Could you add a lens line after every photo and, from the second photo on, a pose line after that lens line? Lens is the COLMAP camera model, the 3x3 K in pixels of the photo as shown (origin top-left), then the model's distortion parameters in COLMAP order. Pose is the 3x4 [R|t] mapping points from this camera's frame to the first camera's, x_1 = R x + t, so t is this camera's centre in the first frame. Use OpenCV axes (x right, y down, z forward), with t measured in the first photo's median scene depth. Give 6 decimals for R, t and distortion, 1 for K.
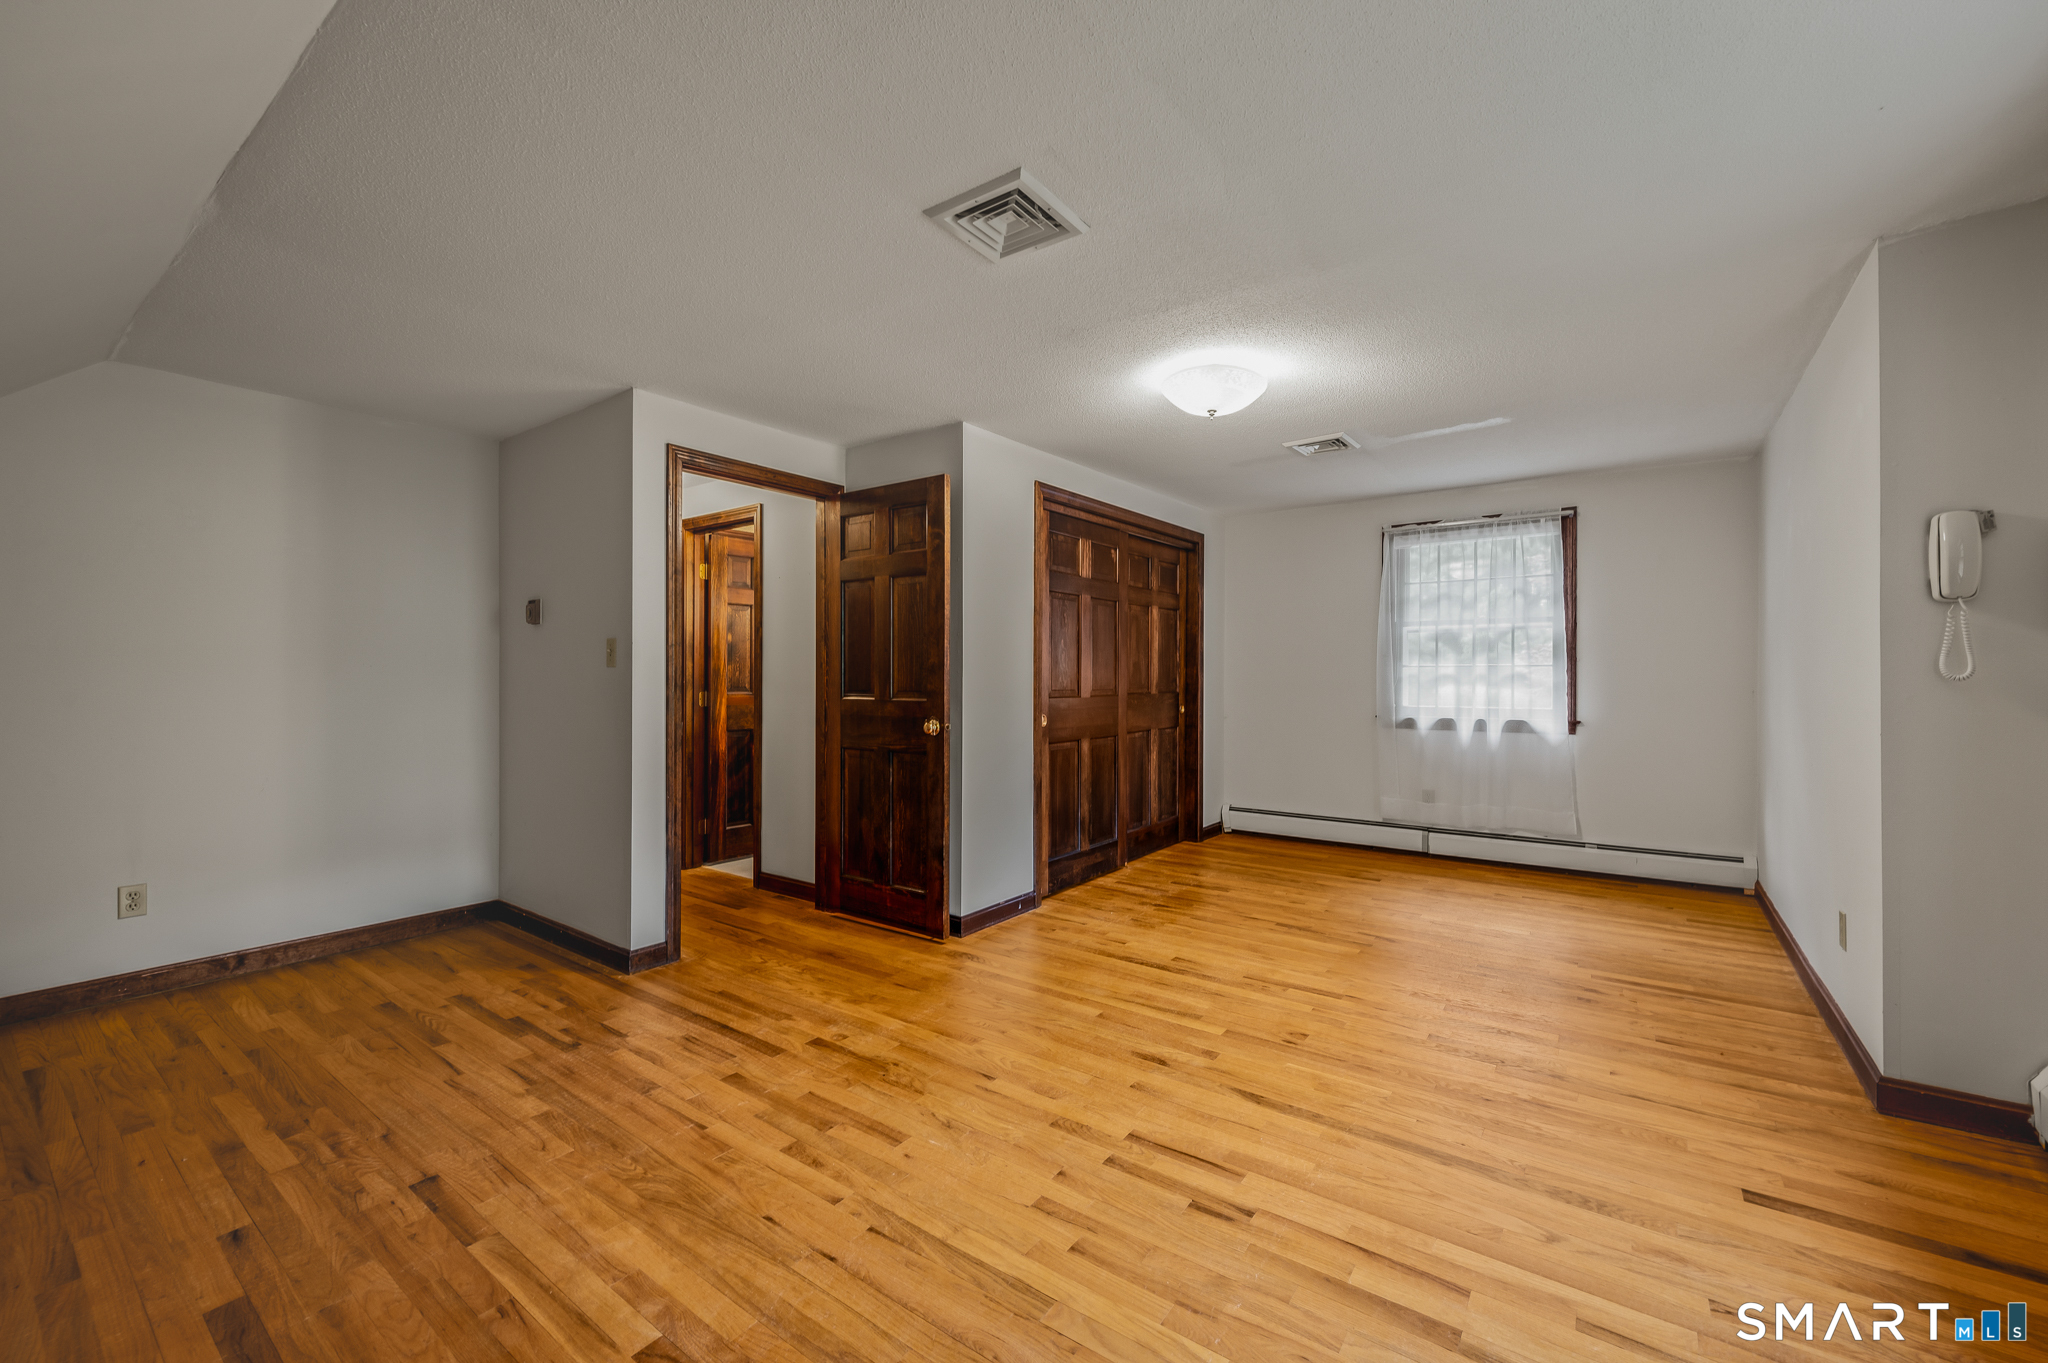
lens RADIAL K [[840.2, 0, 1012.0], [0, 840.2, 685.6], [0, 0, 1]] dist [0.001385, -0.000047]
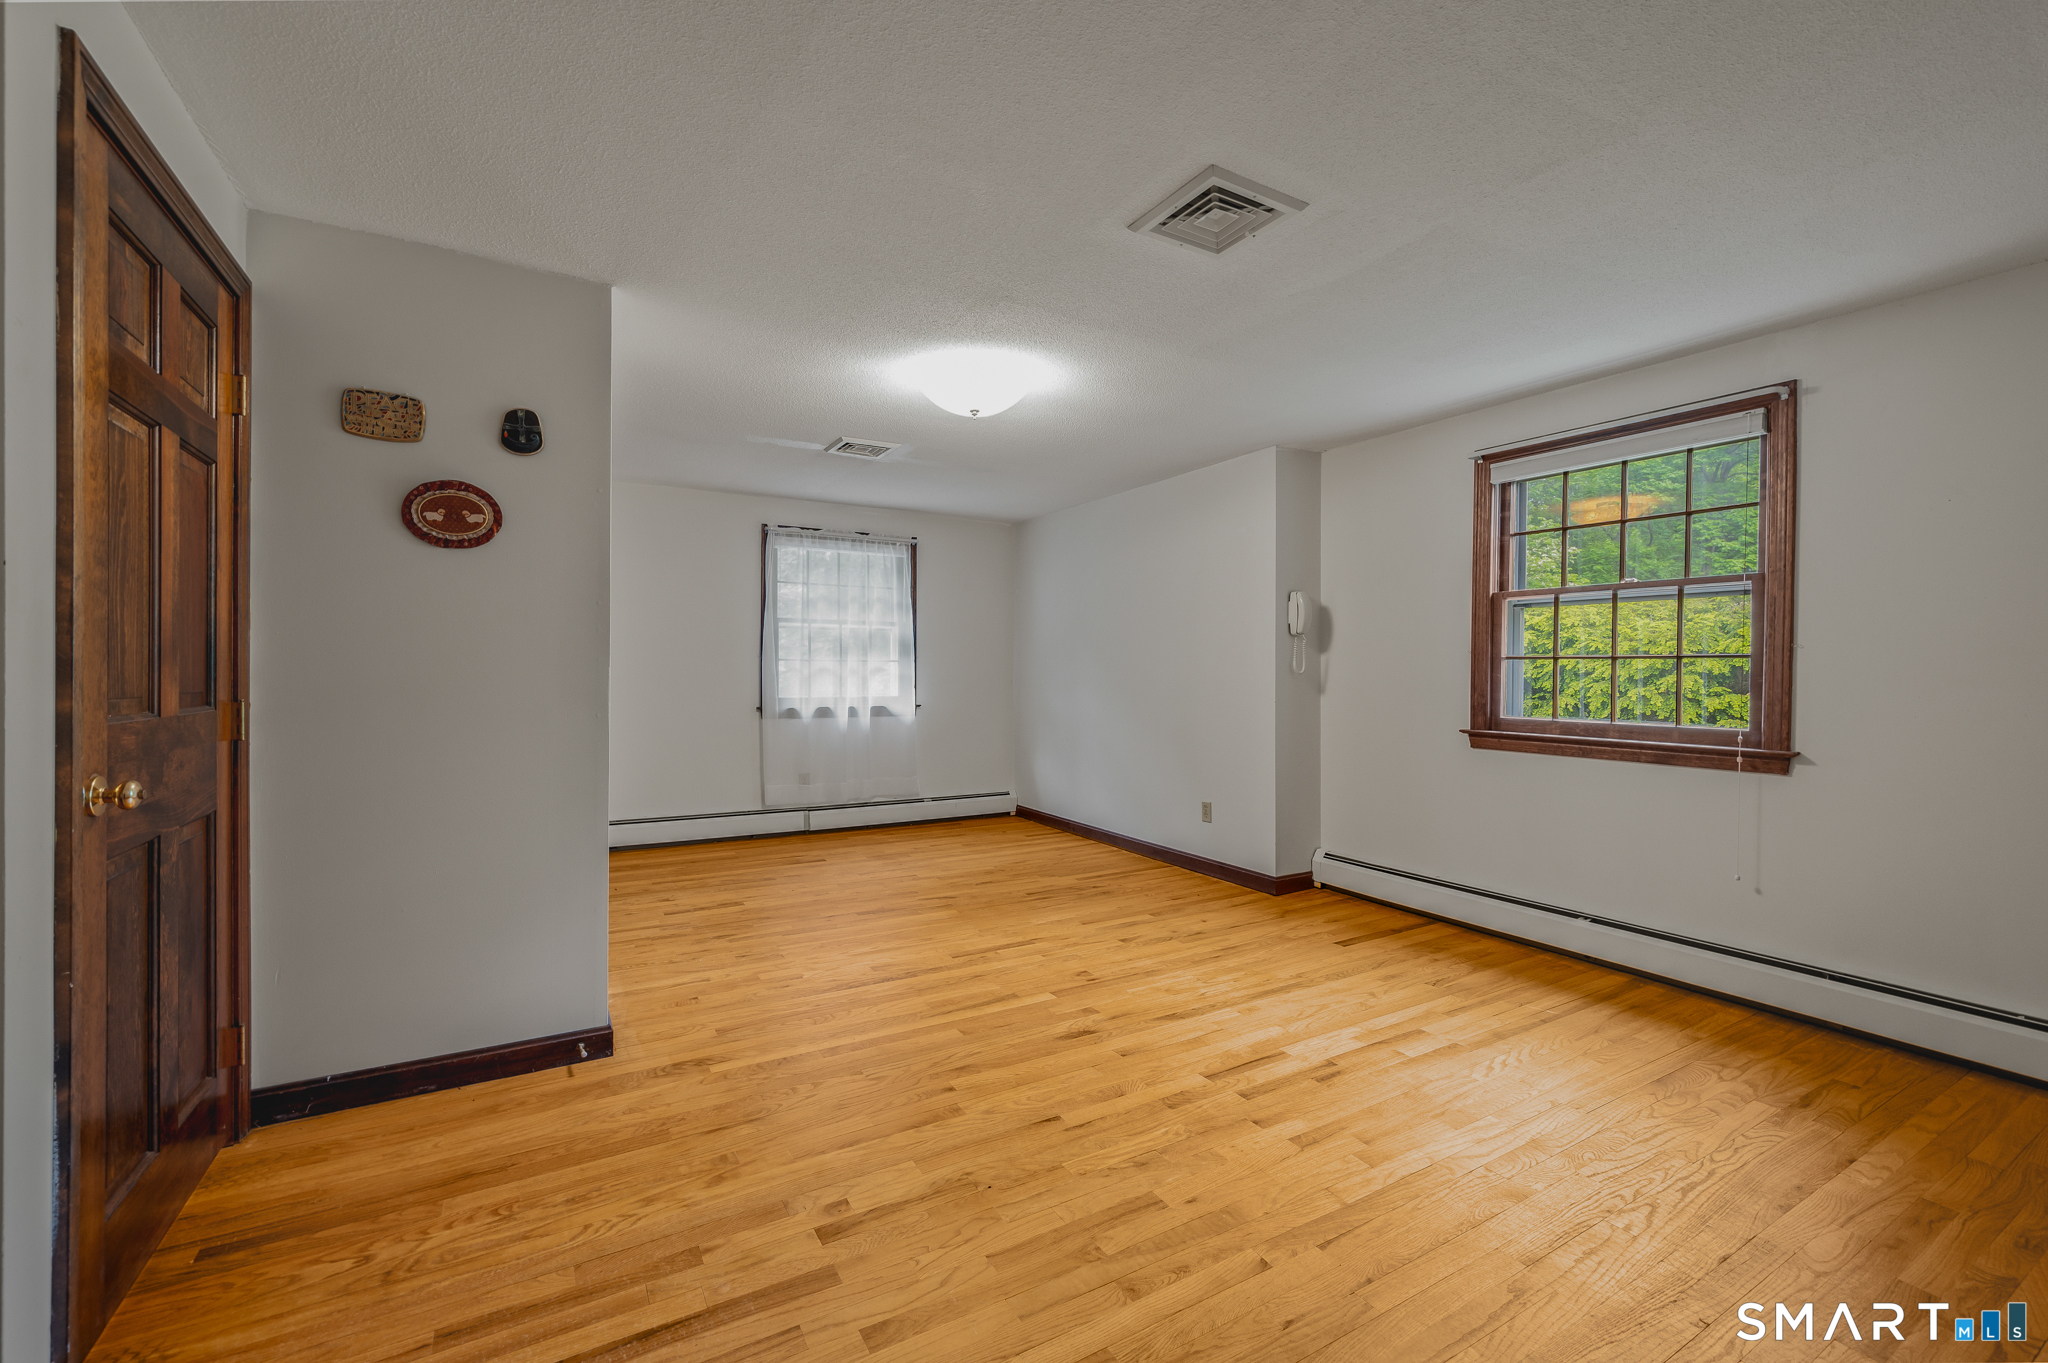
lens RADIAL K [[840.2, 0, 1012.0], [0, 840.2, 685.6], [0, 0, 1]] dist [0.001385, -0.000047]
pose [[0.390986, -0.011721, 0.920322, -0.725605], [0.001982, 0.999927, 0.011893, -0.004082], [-0.920394, -0.002826, 0.390981, 0.583952]]
